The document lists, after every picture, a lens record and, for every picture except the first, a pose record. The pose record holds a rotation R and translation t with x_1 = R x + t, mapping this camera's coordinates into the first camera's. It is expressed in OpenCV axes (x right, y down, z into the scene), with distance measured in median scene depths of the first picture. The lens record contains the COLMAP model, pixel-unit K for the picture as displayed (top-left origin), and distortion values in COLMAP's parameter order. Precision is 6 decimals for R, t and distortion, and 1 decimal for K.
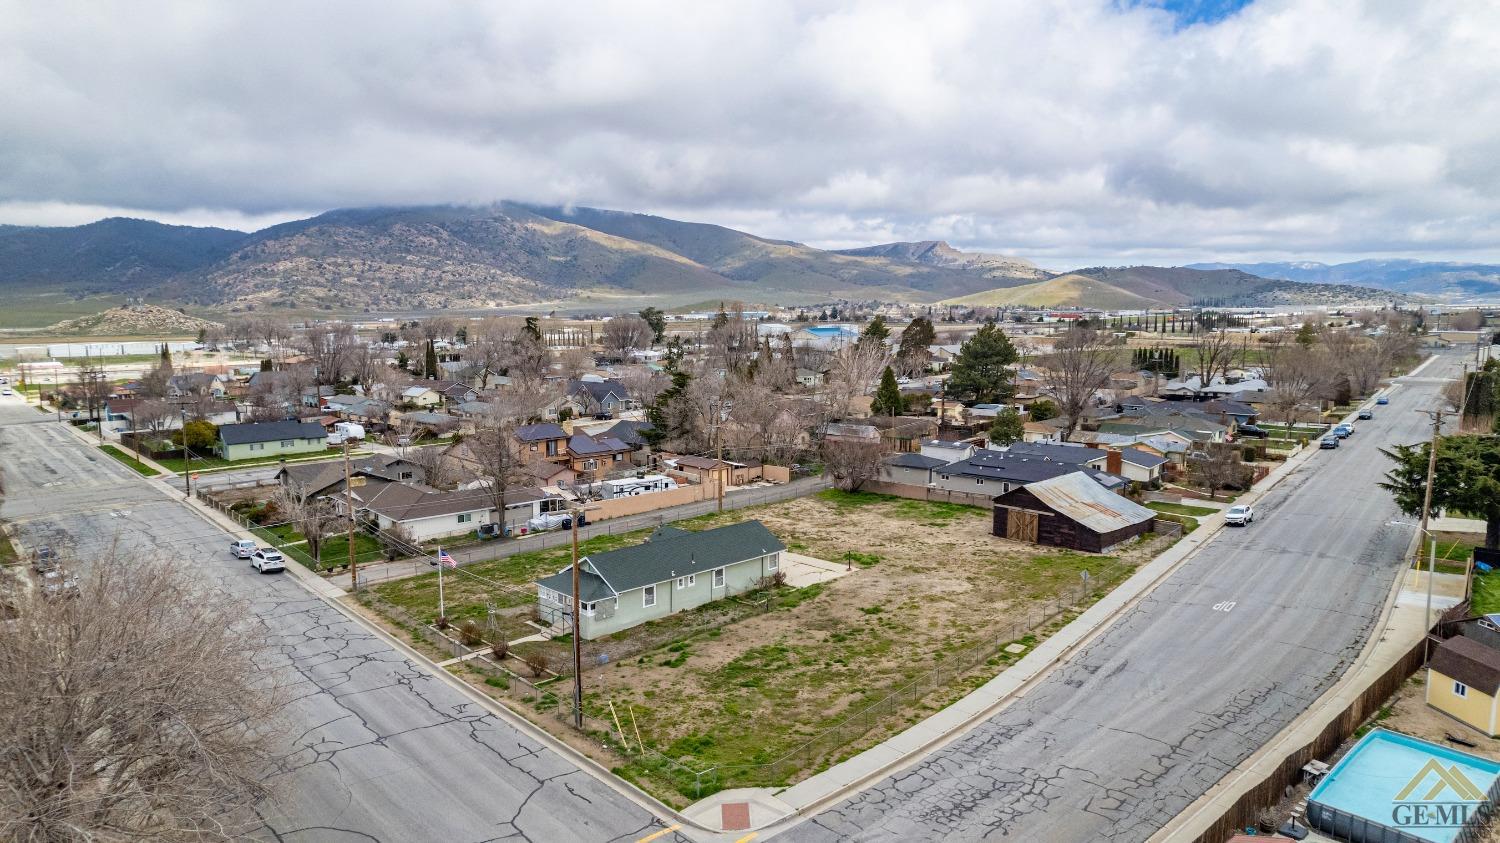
lens RADIAL K [[951.6, 0, 751.8], [0, 951.6, 423.1], [0, 0, 1]] dist [-0.029812, 0.006804]
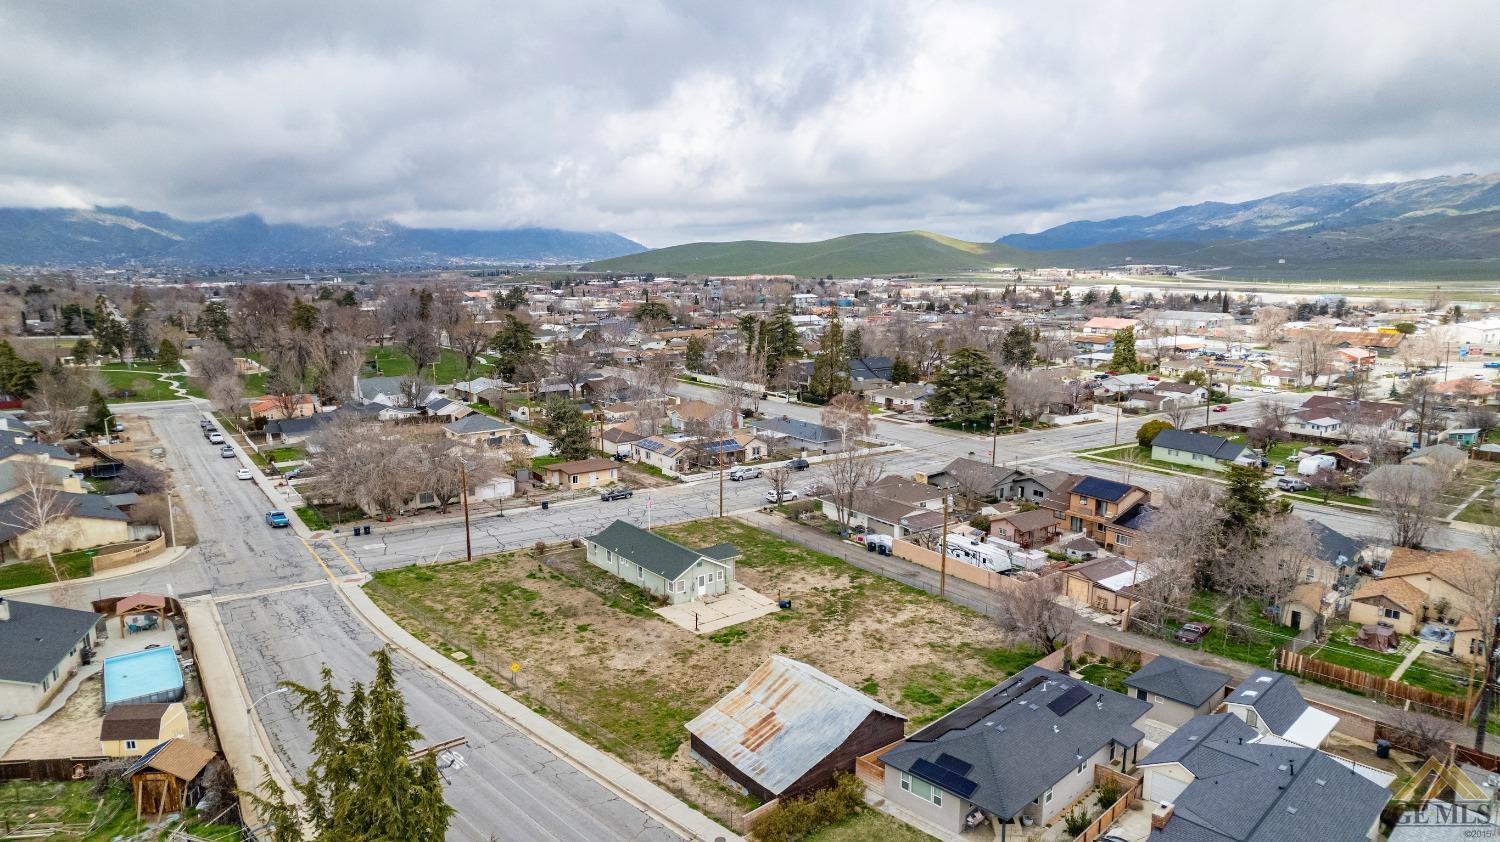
lens RADIAL K [[951.6, 0, 754.3], [0, 951.6, 420.2], [0, 0, 1]] dist [-0.029812, 0.006804]
pose [[-0.114848, 0.175181, -0.977815, 1.414817], [-0.121970, 0.974393, 0.188894, -0.375300], [0.985867, 0.140958, -0.090540, 1.413381]]
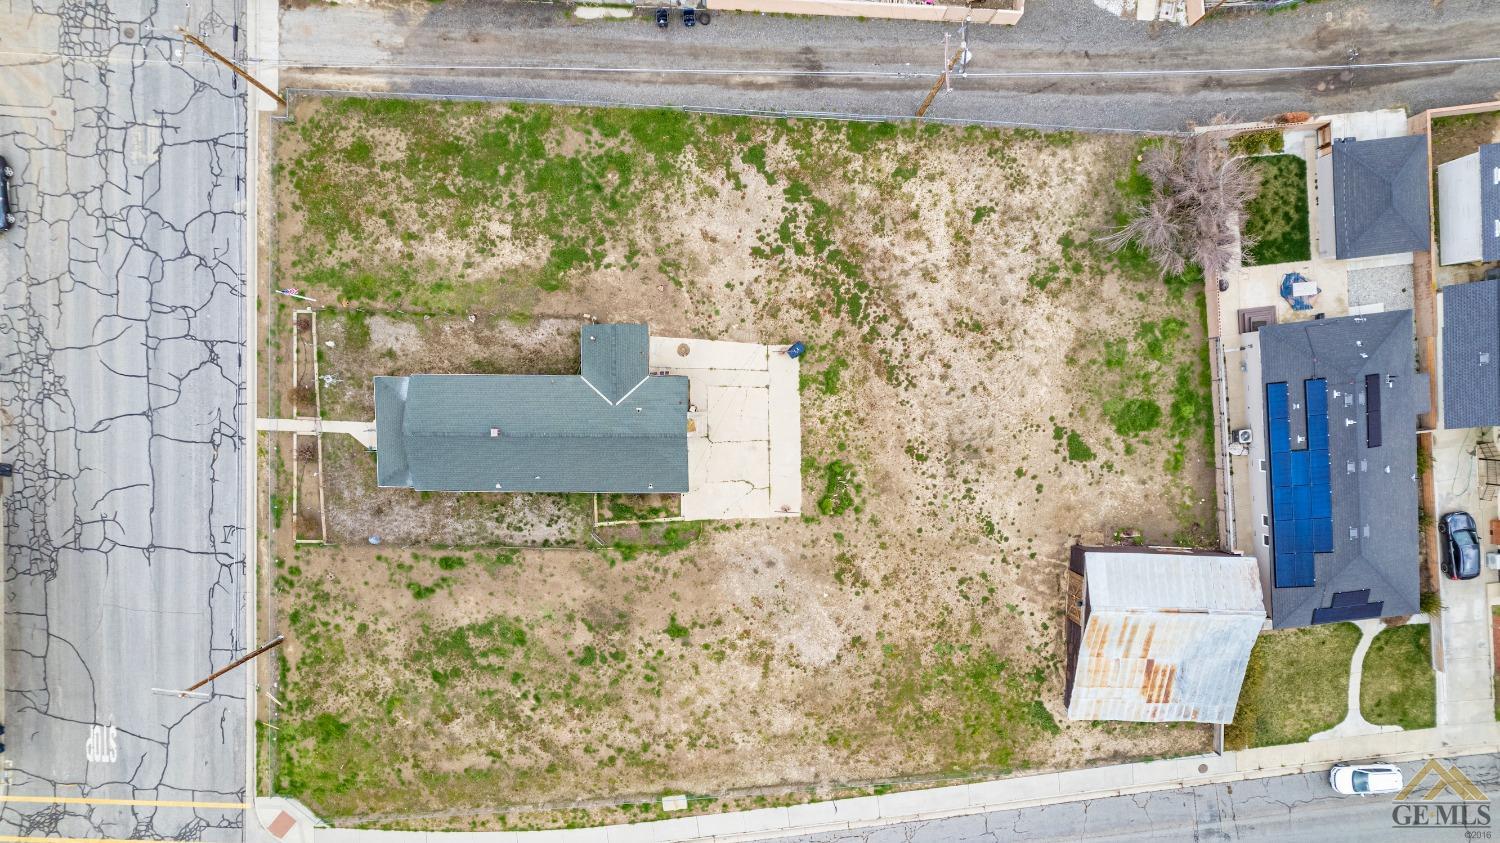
lens RADIAL K [[951.6, 0, 754.9], [0, 951.6, 425.2], [0, 0, 1]] dist [-0.029812, 0.006804]
pose [[0.711242, 0.697576, 0.086736, -0.036302], [-0.102087, -0.019578, 0.994583, -0.755684], [0.695495, -0.716244, 0.057289, 1.233029]]
